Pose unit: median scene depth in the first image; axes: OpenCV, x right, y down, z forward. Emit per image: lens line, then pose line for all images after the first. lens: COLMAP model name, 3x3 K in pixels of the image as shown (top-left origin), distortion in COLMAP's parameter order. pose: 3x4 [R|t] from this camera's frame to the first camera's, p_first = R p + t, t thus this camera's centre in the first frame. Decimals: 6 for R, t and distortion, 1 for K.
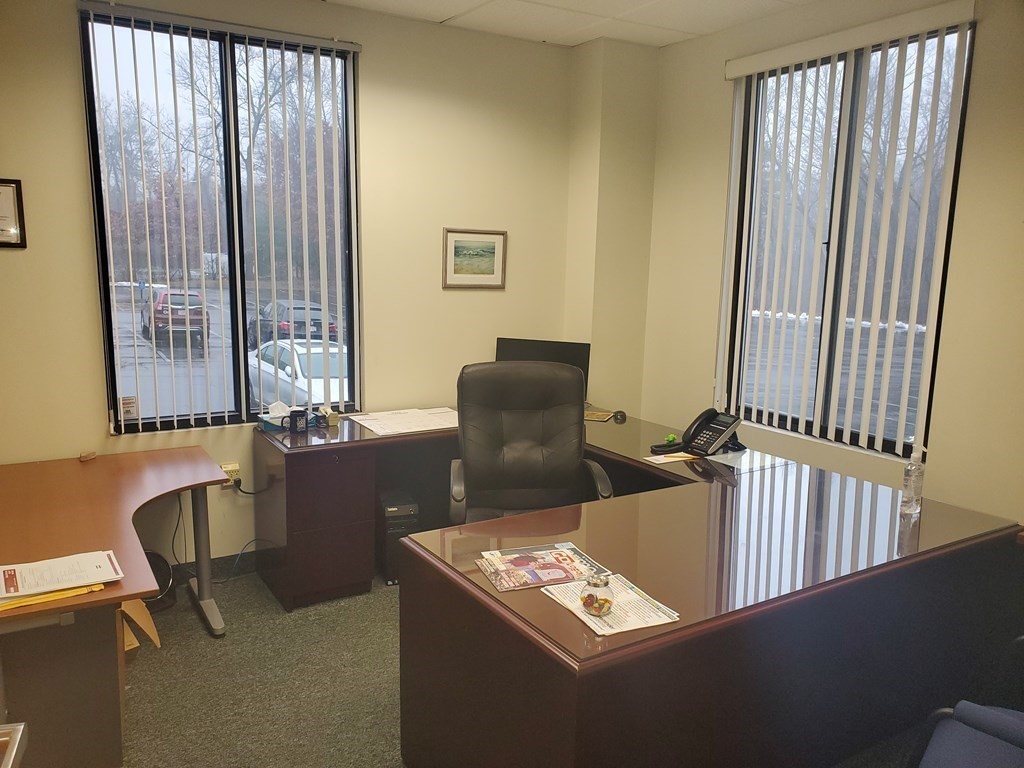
lens RADIAL K [[790.3, 0, 512.0], [0, 790.3, 384.0], [0, 0, 1]] dist [0.008065, 0.002375]
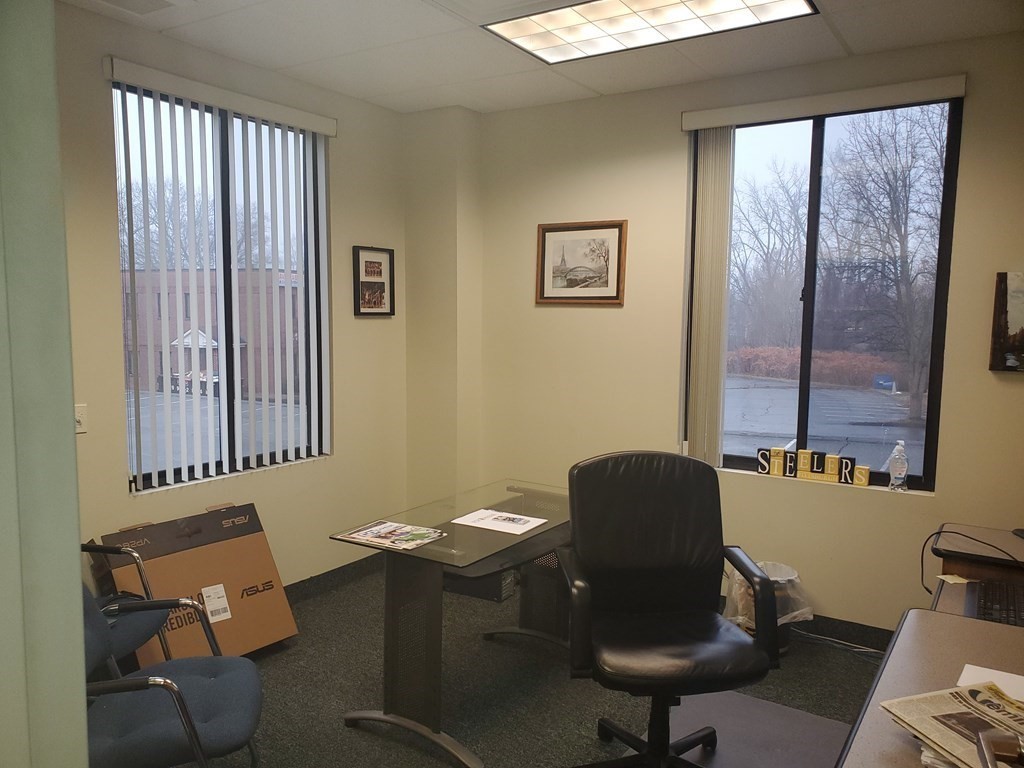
lens RADIAL K [[790.3, 0, 512.0], [0, 790.3, 384.0], [0, 0, 1]] dist [0.008065, 0.002375]
pose [[-0.428920, -0.108012, 0.896862, -0.705063], [0.118904, 0.977437, 0.174581, -0.187533], [-0.895483, 0.181522, -0.406399, 1.095388]]
